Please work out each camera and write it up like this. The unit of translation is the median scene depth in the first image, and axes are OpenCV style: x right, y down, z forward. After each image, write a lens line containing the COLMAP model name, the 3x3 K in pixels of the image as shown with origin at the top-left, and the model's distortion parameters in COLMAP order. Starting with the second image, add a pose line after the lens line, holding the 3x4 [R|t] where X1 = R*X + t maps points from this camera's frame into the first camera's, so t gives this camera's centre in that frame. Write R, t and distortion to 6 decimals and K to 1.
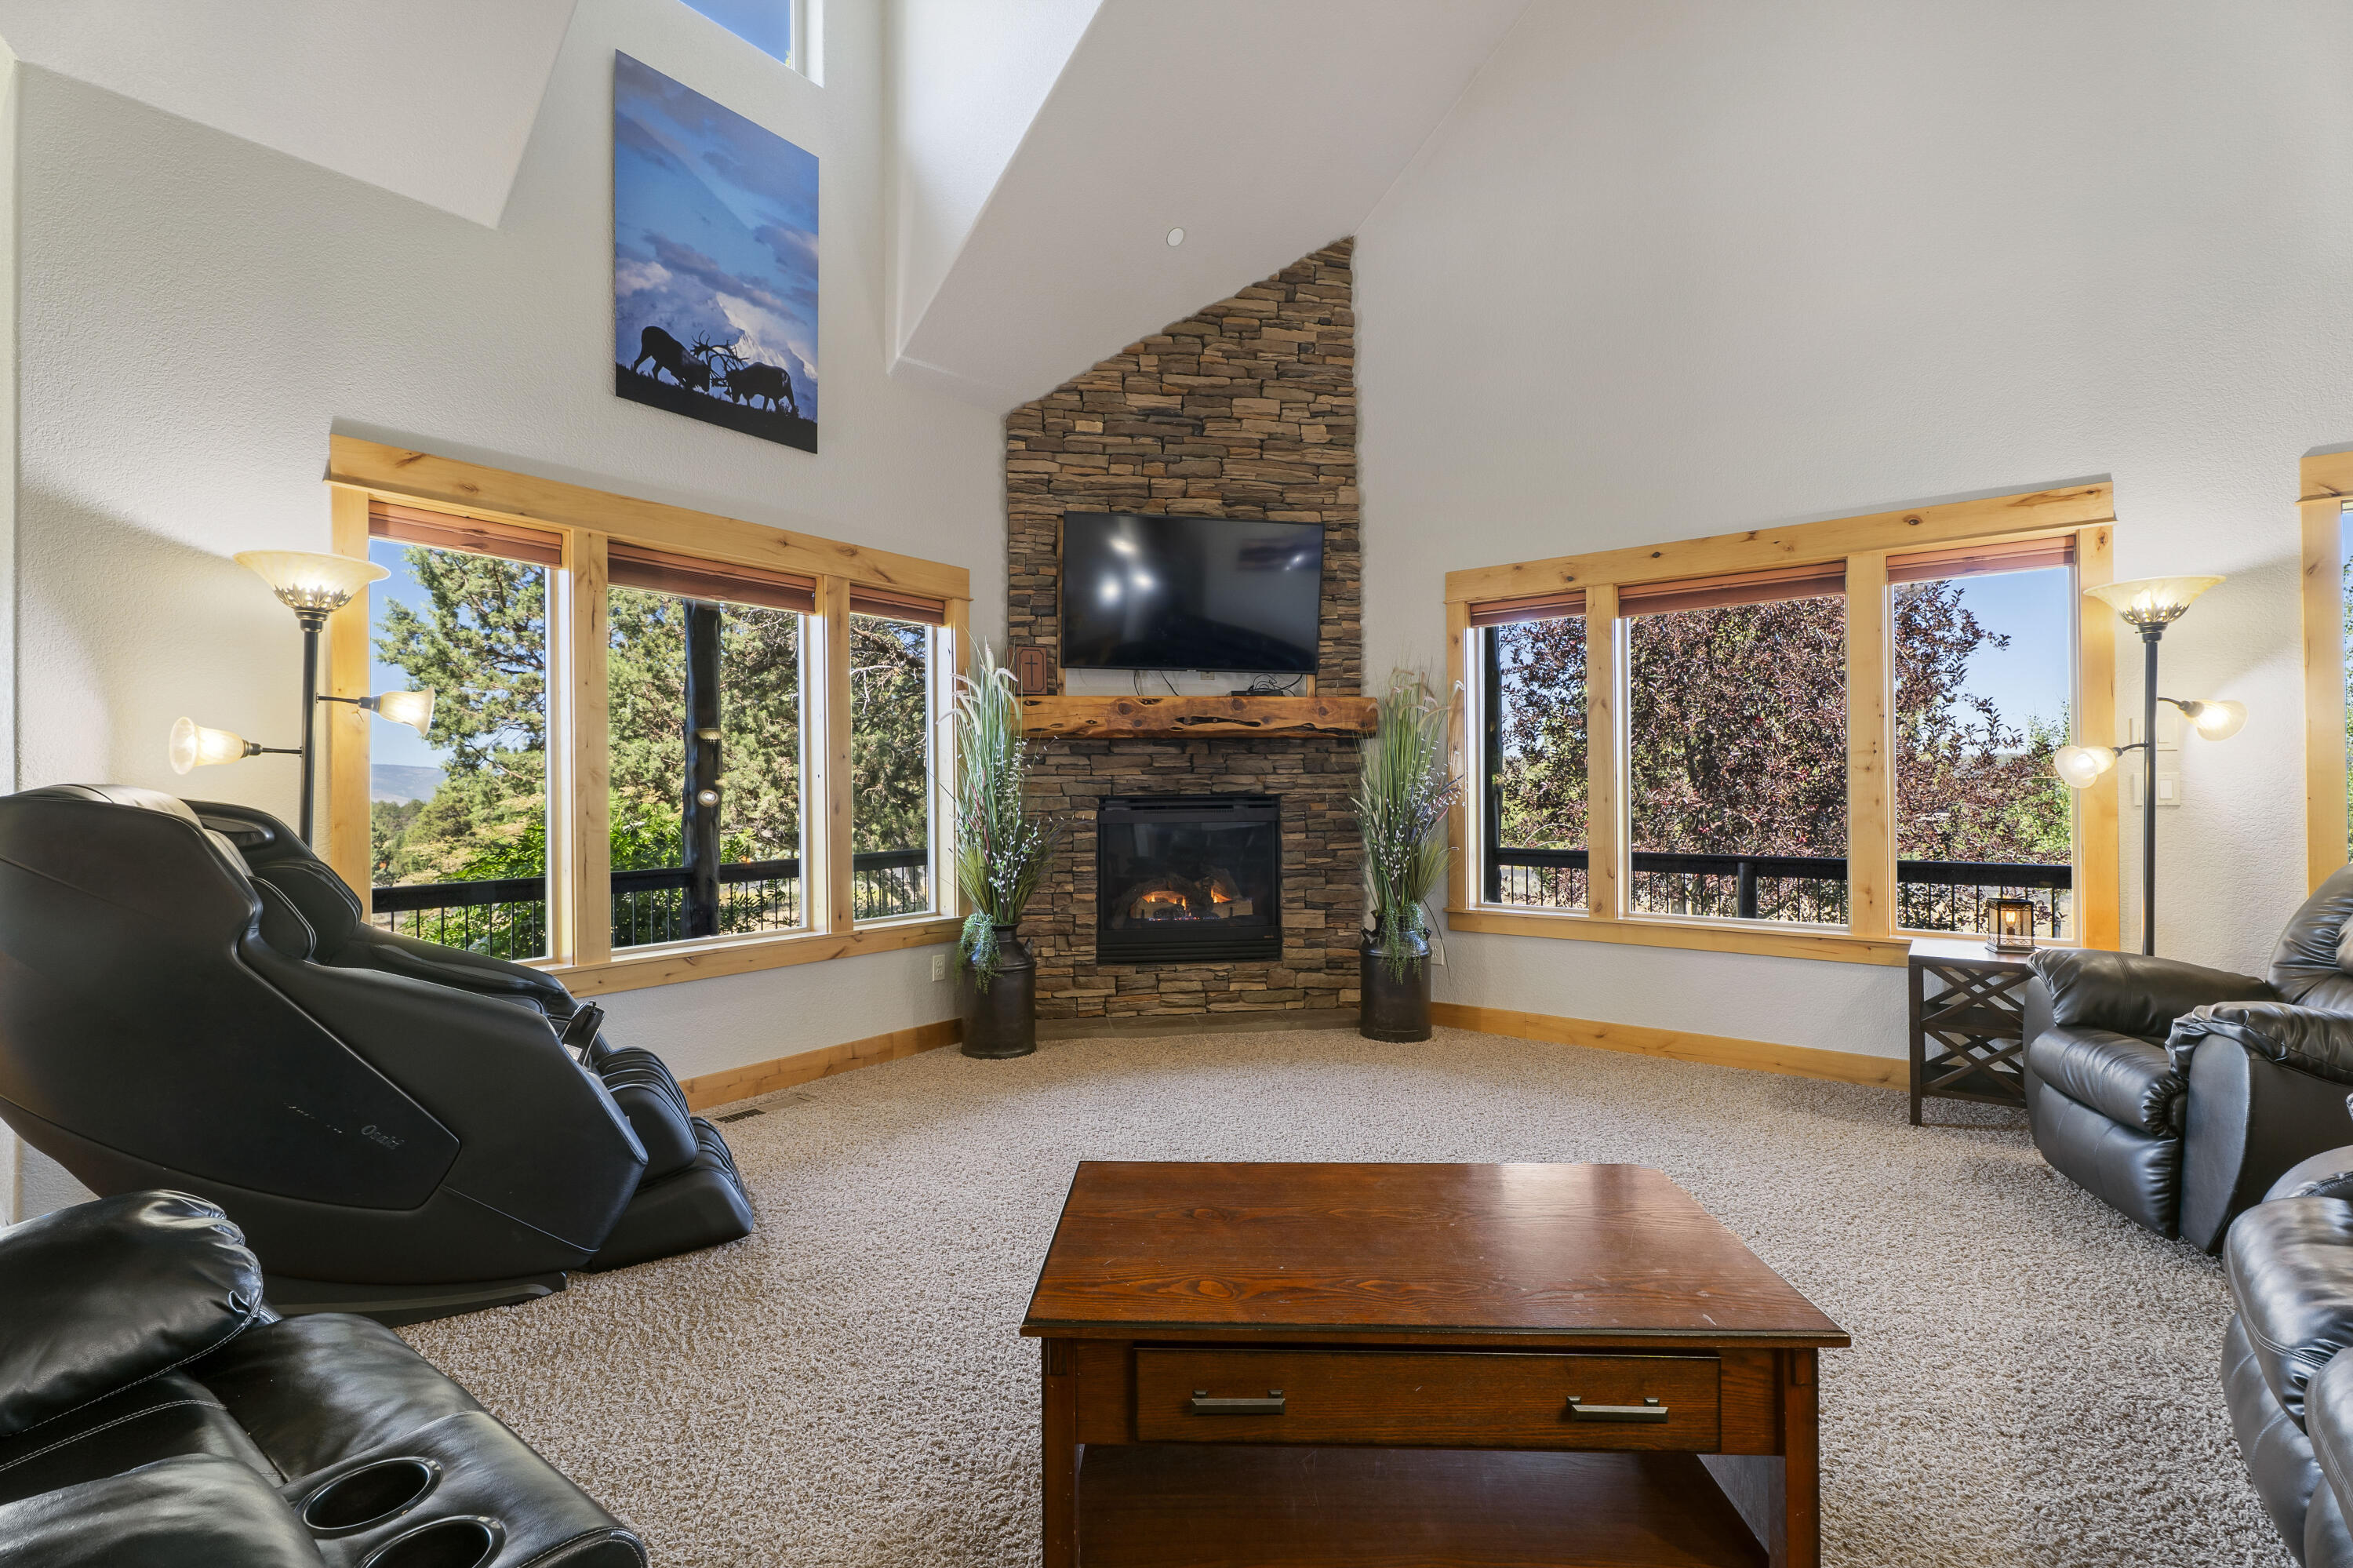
lens RADIAL K [[1064.4, 0, 1154.8], [0, 1064.4, 764.3], [0, 0, 1]] dist [0.002761, -0.000966]
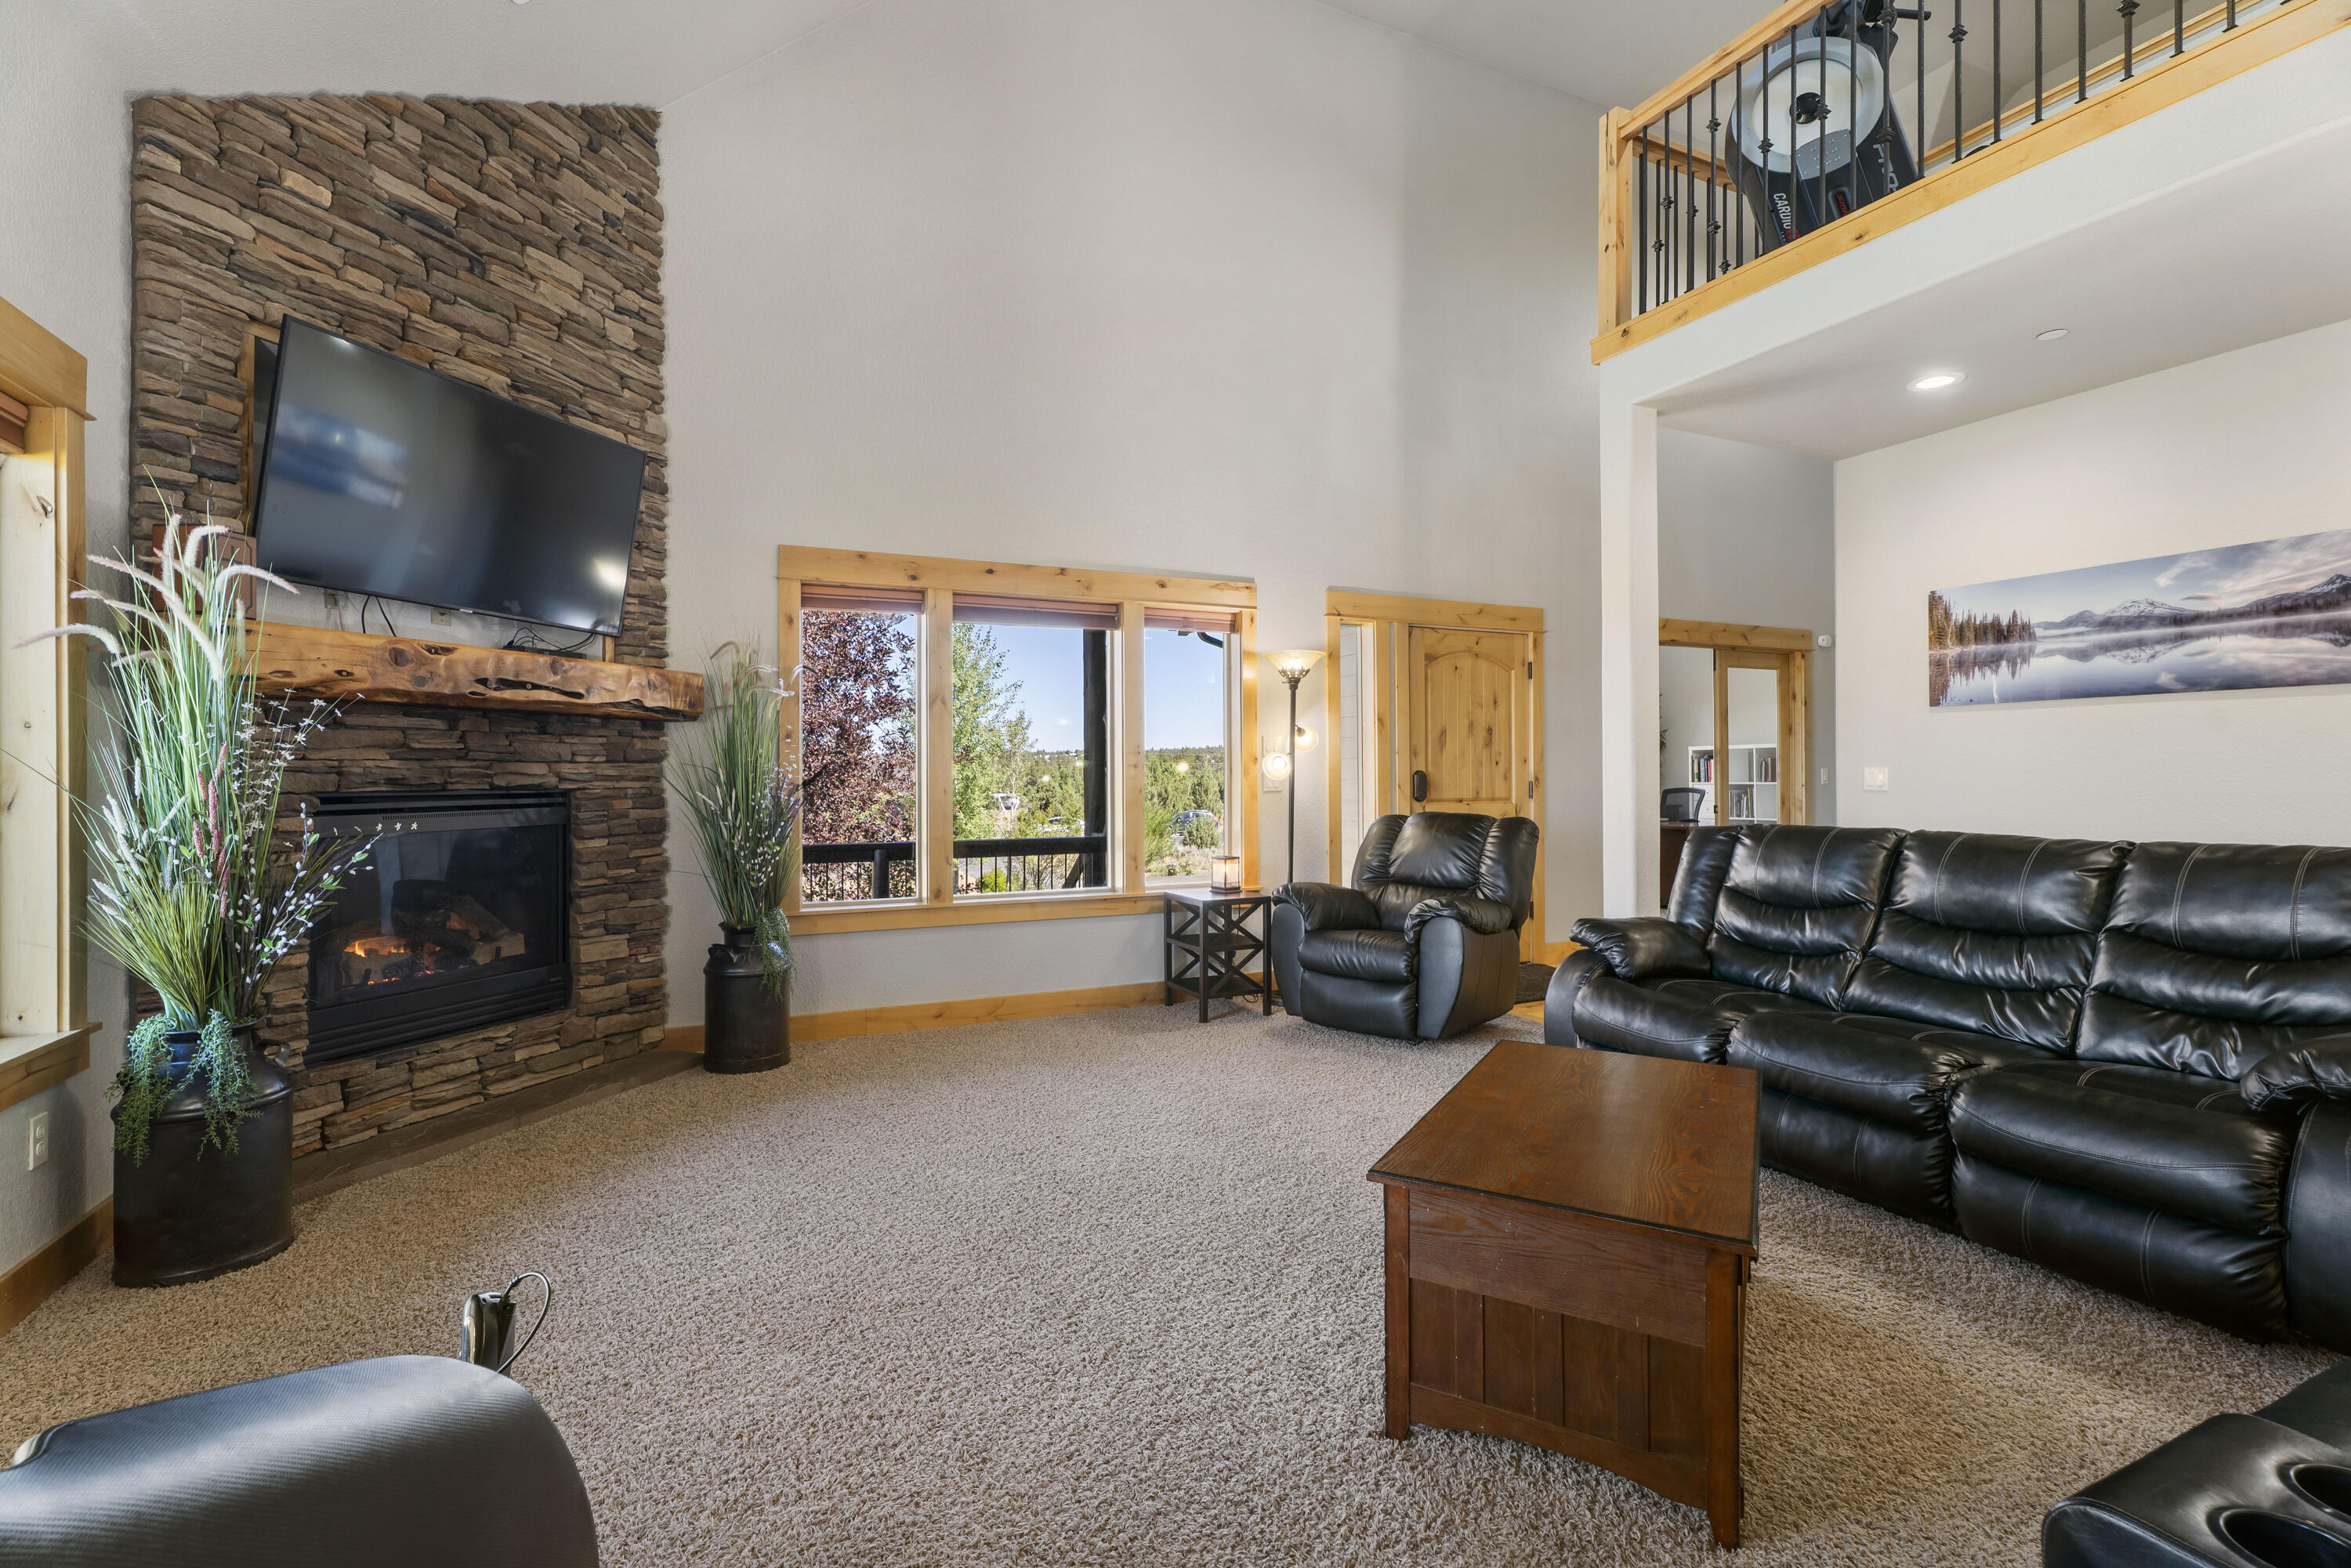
lens RADIAL K [[1063.4, 0, 1206.7], [0, 1063.4, 756.2], [0, 0, 1]] dist [0.002761, -0.000966]
pose [[0.447910, 0.021707, 0.893815, -0.366629], [-0.018202, 0.999719, -0.015157, 0.008242], [-0.893893, -0.009480, 0.448179, 0.259899]]
